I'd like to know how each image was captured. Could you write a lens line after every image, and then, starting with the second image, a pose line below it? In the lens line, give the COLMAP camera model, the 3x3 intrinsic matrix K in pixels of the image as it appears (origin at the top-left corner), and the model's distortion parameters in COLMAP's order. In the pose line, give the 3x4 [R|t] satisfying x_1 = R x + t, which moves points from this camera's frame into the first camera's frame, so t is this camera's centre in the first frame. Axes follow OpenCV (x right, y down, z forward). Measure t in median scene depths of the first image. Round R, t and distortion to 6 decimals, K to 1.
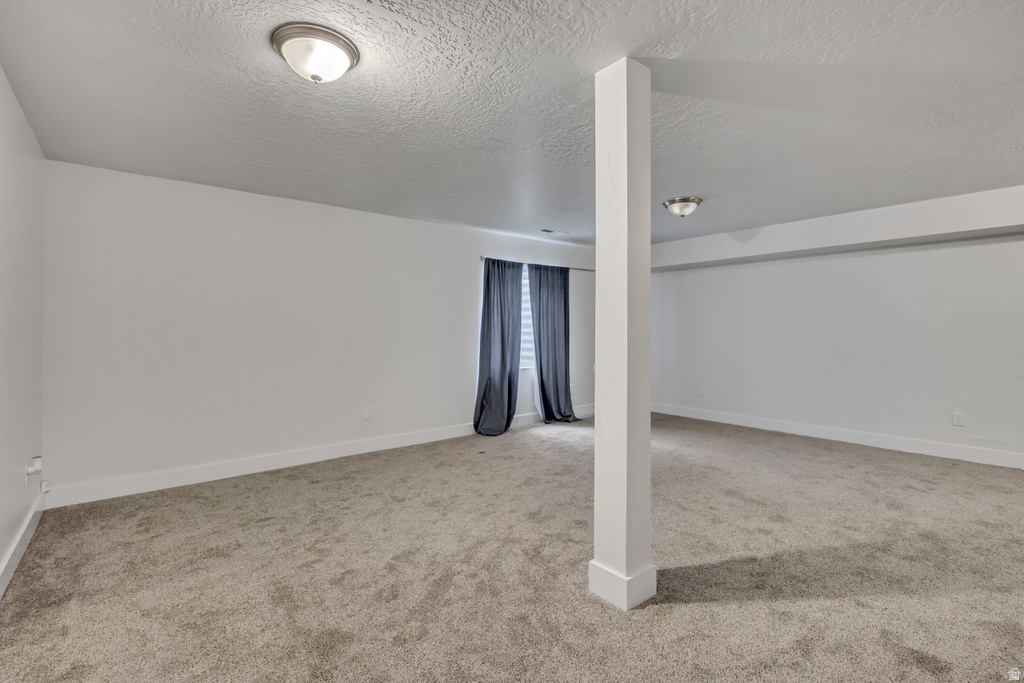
lens RADIAL K [[456.0, 0, 505.4], [0, 456.0, 331.7], [0, 0, 1]] dist [-0.003403, -0.000106]
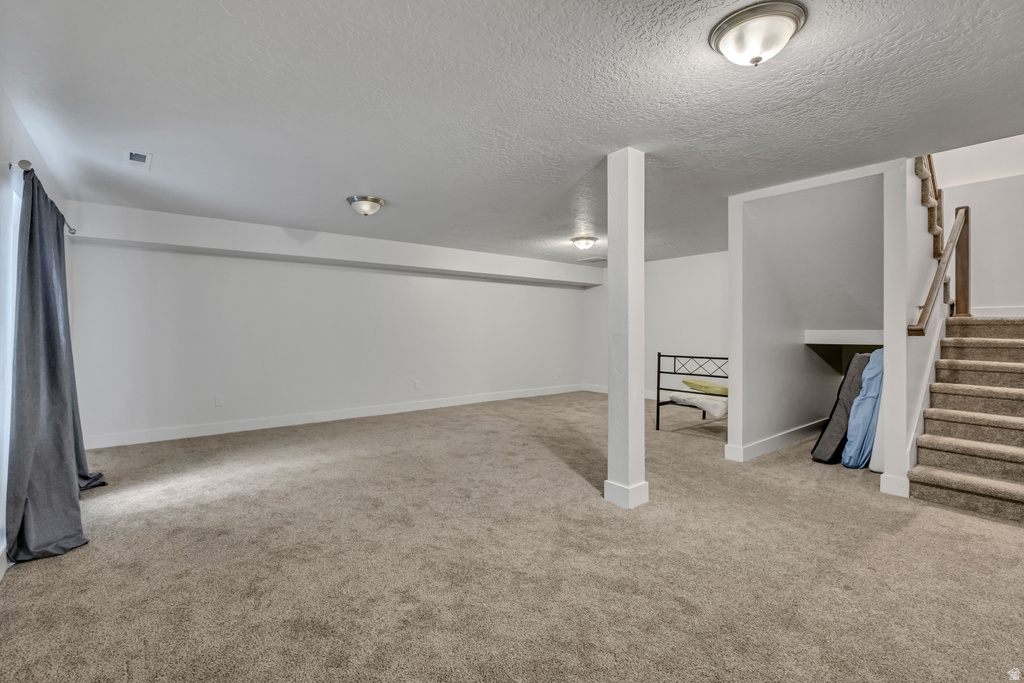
lens RADIAL K [[456.0, 0, 505.1], [0, 456.0, 344.3], [0, 0, 1]] dist [-0.003403, -0.000106]
pose [[0.027974, -0.036374, 0.998947, -0.748722], [0.003882, 0.999334, 0.036279, -0.006026], [-0.999601, 0.002863, 0.028097, 0.808892]]
